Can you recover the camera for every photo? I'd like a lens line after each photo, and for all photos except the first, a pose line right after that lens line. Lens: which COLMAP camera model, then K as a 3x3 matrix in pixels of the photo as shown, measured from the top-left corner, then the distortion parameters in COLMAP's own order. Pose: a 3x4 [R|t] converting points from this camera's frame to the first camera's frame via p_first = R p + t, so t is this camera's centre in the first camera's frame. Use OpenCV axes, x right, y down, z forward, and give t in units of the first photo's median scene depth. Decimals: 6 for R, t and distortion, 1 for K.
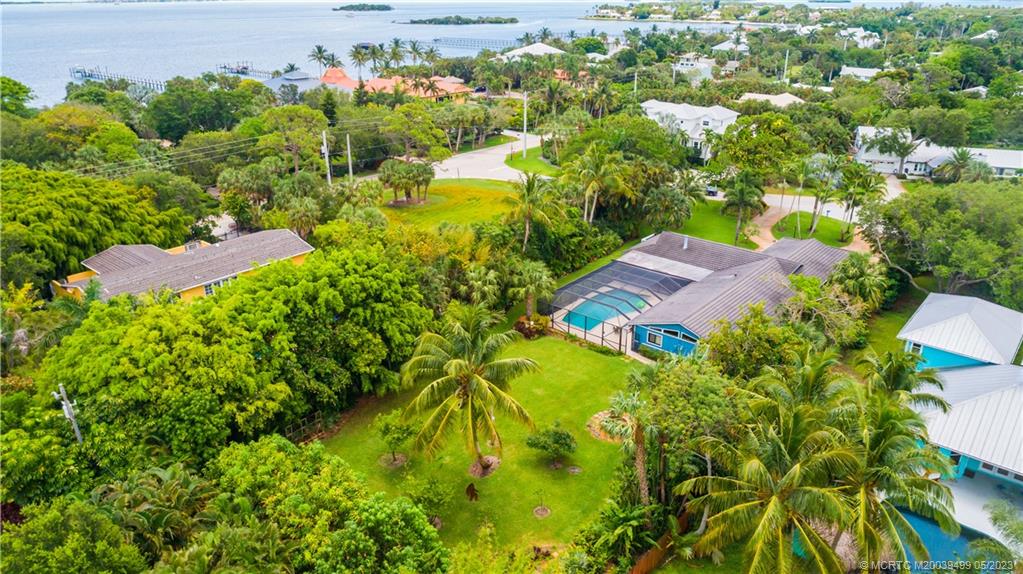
lens RADIAL K [[688.1, 0, 511.5], [0, 688.1, 287.0], [0, 0, 1]] dist [-0.008228, -0.000020]
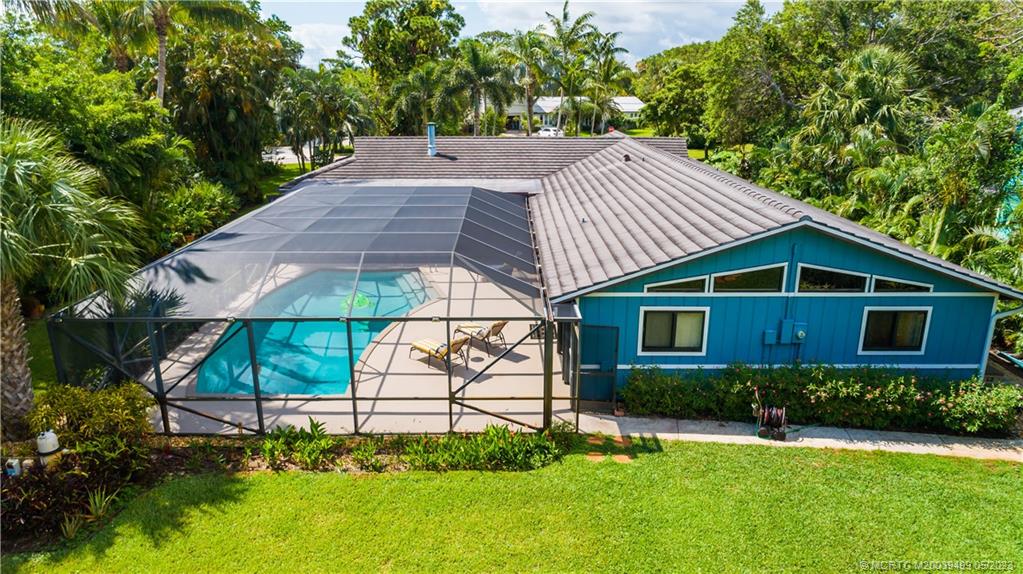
lens RADIAL K [[688.1, 0, 511.5], [0, 688.1, 287.0], [0, 0, 1]] dist [-0.008228, -0.000020]
pose [[0.756688, -0.181669, 0.628029, 0.015682], [0.249131, 0.968262, -0.020081, 0.047030], [-0.604448, 0.171656, 0.777931, 0.772827]]
